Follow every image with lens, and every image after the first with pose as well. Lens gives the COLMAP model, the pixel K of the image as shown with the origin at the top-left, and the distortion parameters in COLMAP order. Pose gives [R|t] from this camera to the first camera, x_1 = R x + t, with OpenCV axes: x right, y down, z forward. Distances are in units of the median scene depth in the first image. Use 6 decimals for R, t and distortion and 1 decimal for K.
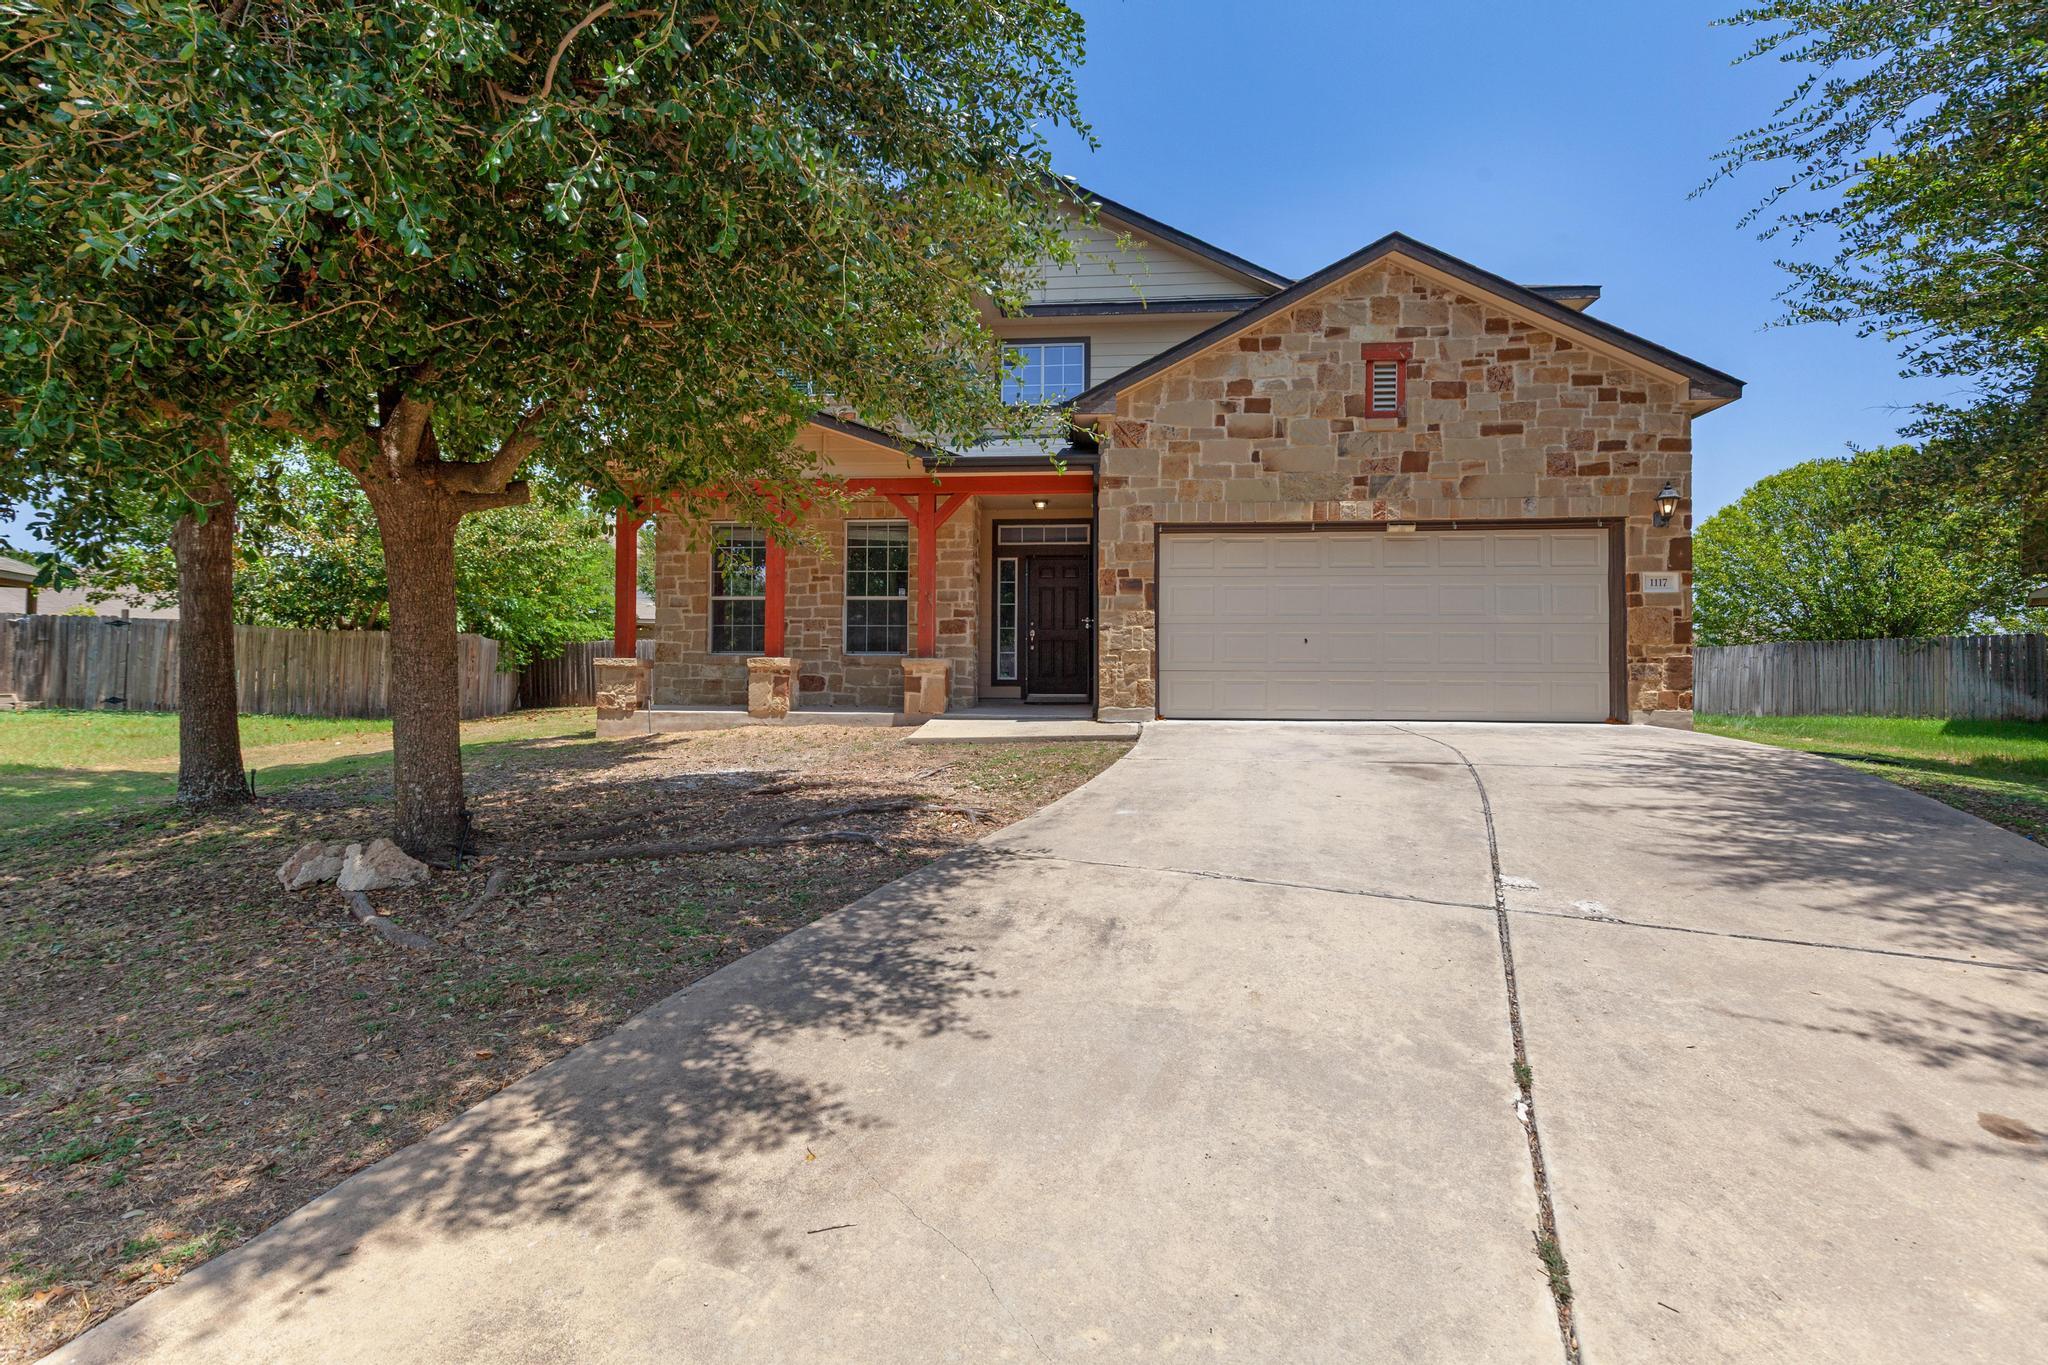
lens RADIAL K [[926.0, 0, 1014.7], [0, 926.0, 680.8], [0, 0, 1]] dist [0.004377, -0.000737]
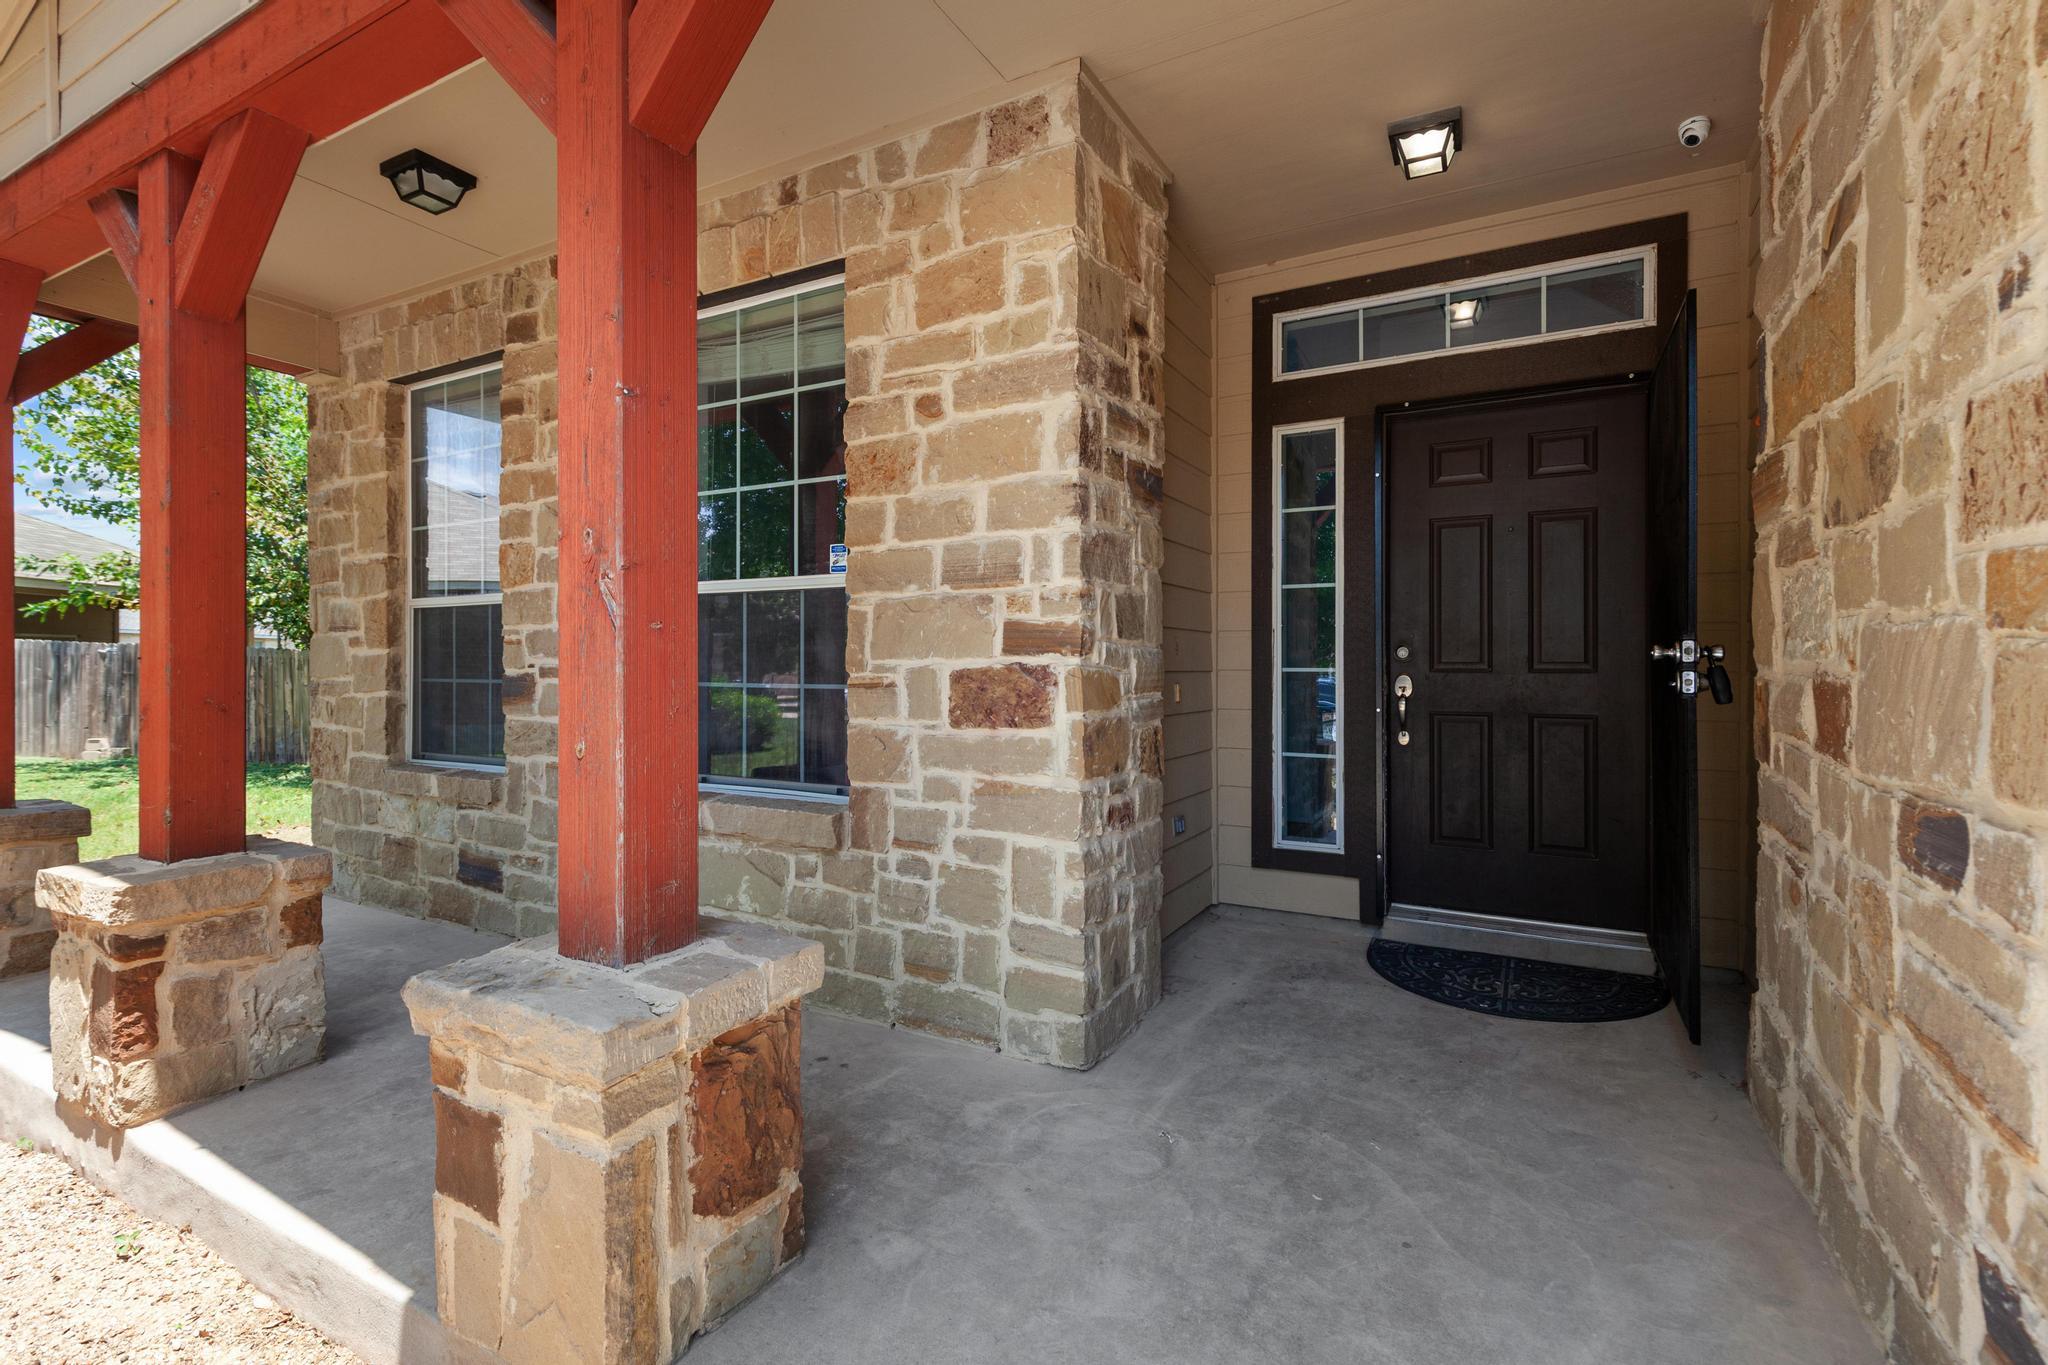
lens RADIAL K [[926.0, 0, 1018.2], [0, 926.0, 668.8], [0, 0, 1]] dist [0.004377, -0.000737]
pose [[0.913837, -0.004370, -0.406058, 0.036281], [0.006351, 0.999974, 0.003531, -0.079866], [0.406031, -0.005806, 0.913841, 0.956442]]
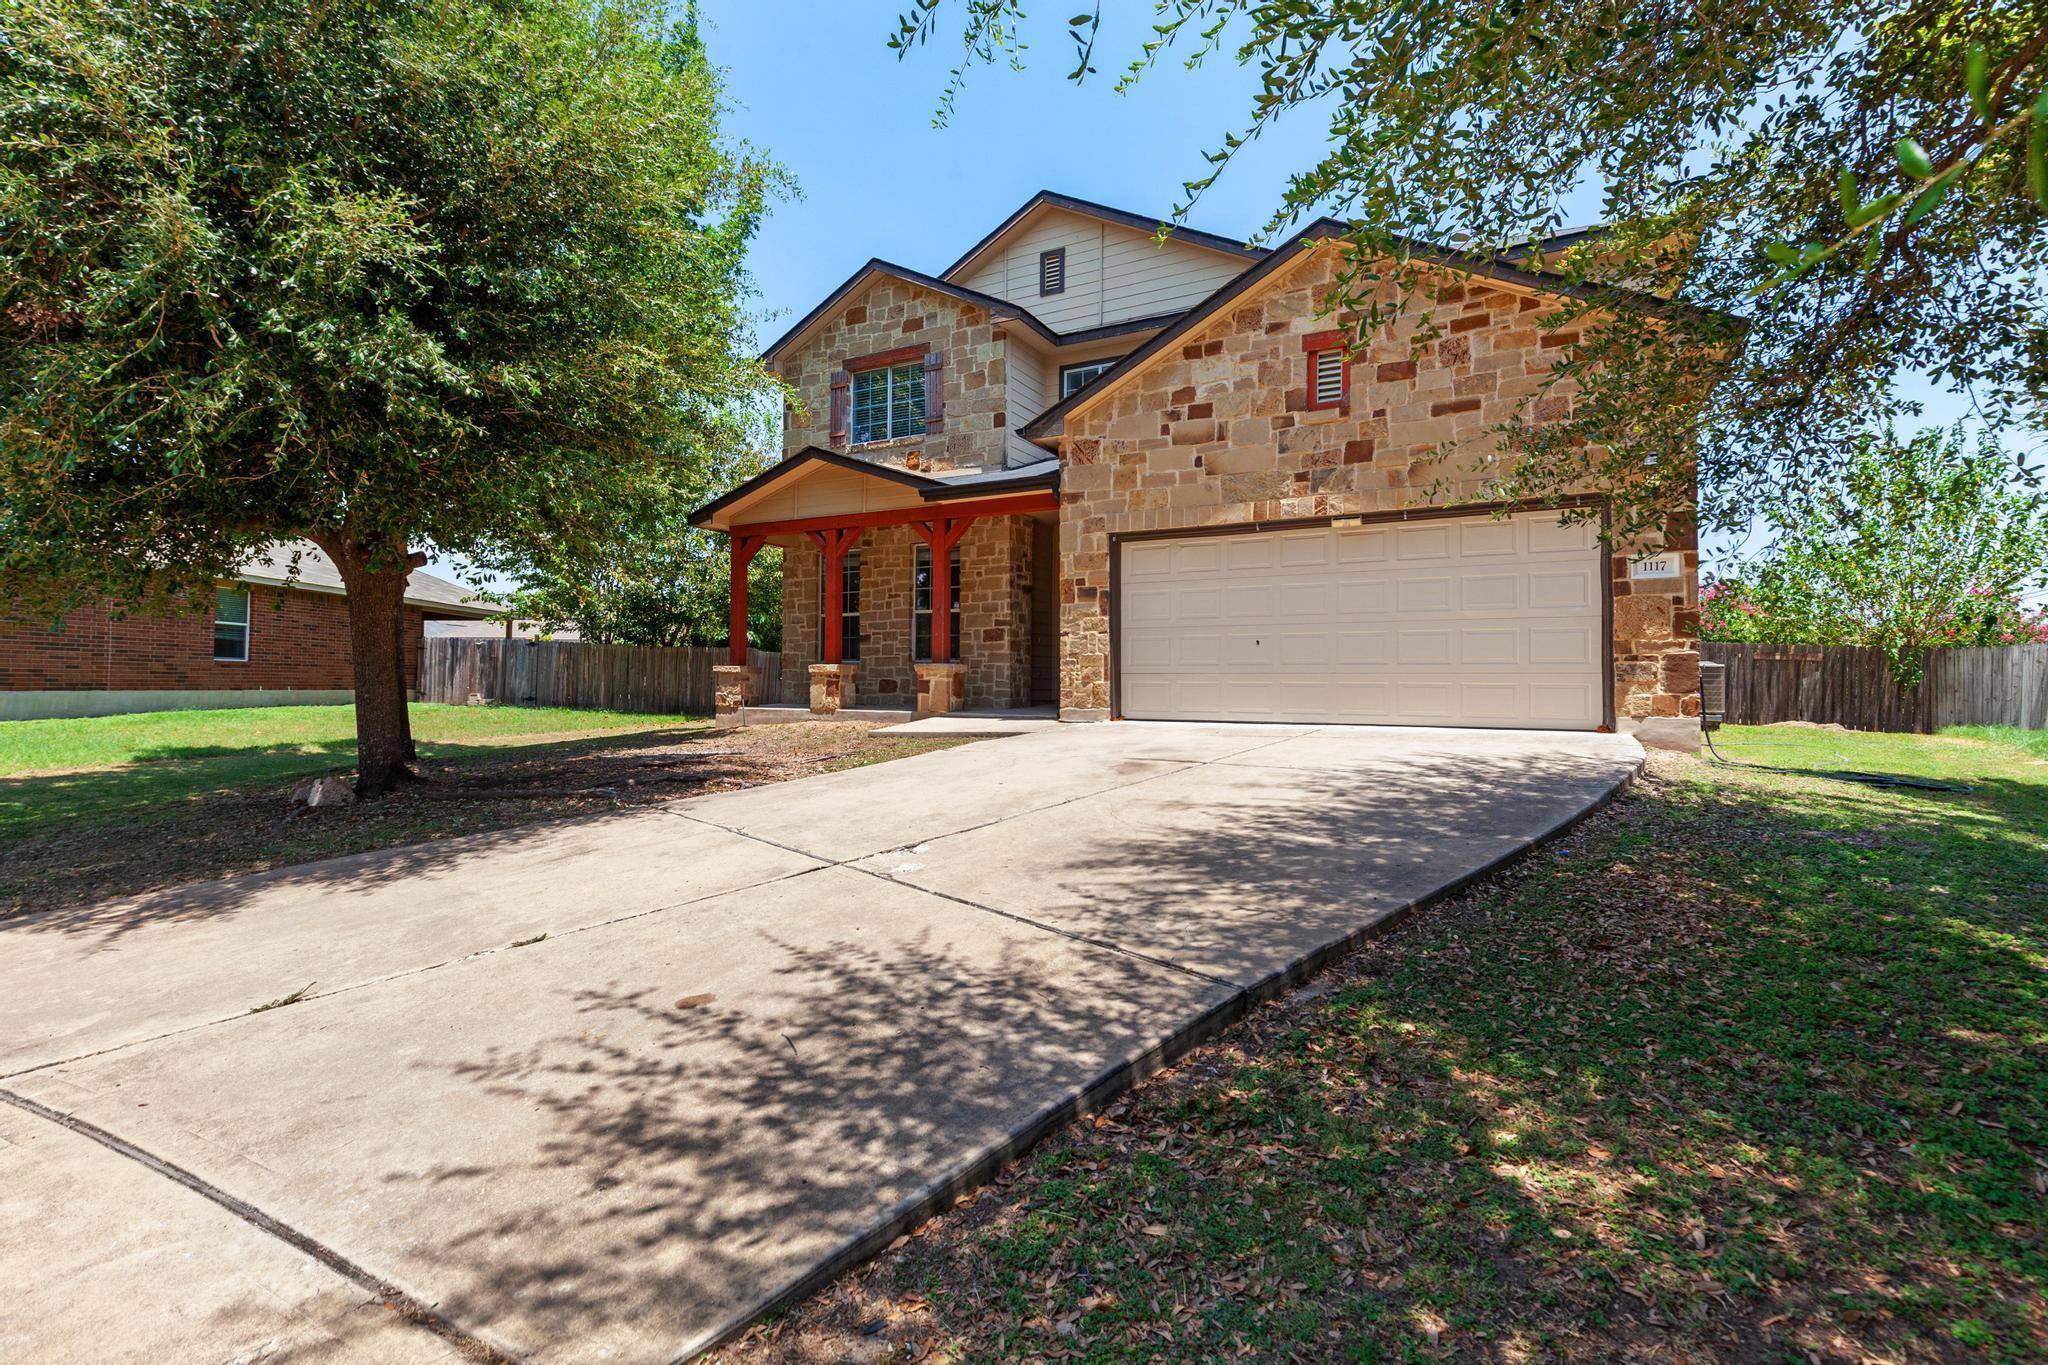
lens RADIAL K [[926.0, 0, 1015.3], [0, 926.0, 682.8], [0, 0, 1]] dist [0.004377, -0.000737]
pose [[0.917557, -0.000347, -0.397604, 0.479359], [-0.002730, 0.999971, -0.007173, 0.007815], [0.397595, 0.007667, 0.917529, -0.007487]]
